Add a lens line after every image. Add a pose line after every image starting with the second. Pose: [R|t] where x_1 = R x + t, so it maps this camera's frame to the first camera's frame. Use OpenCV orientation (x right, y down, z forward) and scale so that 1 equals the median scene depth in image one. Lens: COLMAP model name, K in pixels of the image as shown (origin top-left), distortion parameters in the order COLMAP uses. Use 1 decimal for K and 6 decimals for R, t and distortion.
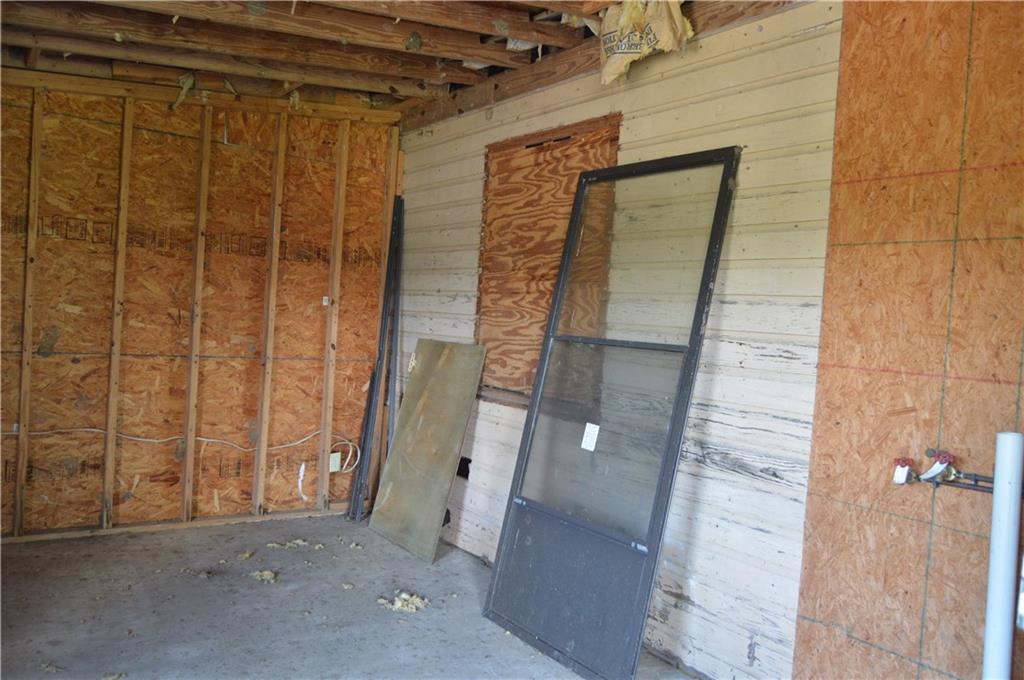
lens RADIAL K [[820.4, 0, 512.1], [0, 820.4, 339.4], [0, 0, 1]] dist [-0.011666, 0.020668]
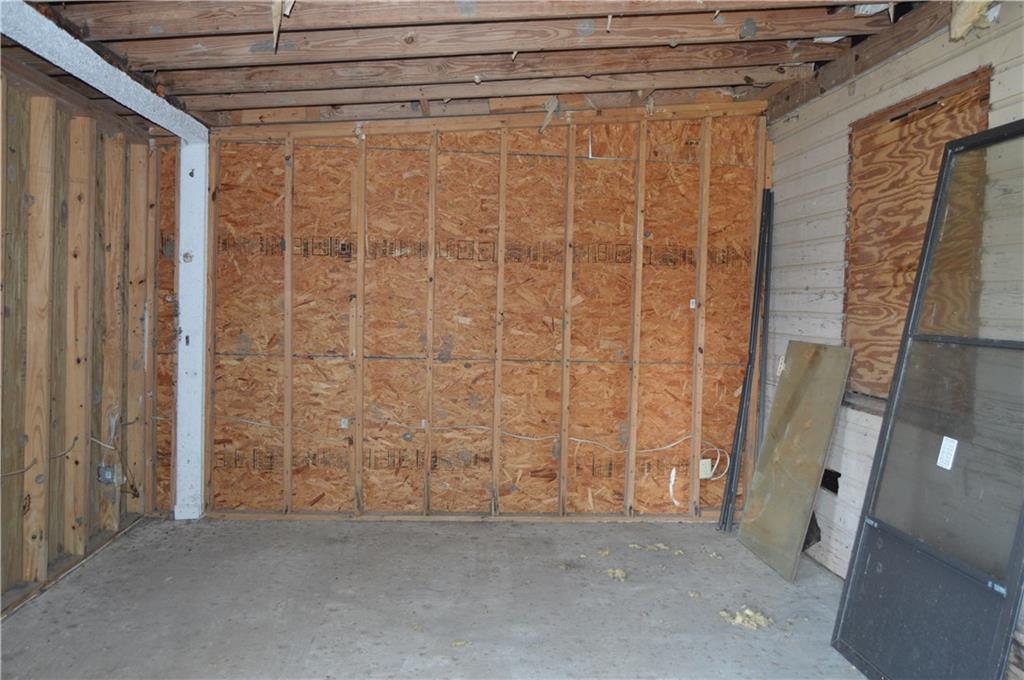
lens RADIAL K [[857.7, 0, 511.6], [0, 857.7, 338.0], [0, 0, 1]] dist [-0.006895, 0.003486]
pose [[0.863512, -0.019880, -0.503936, 0.119659], [0.017403, 0.999802, -0.009620, 0.000226], [0.504028, -0.000463, 0.863687, 0.002784]]
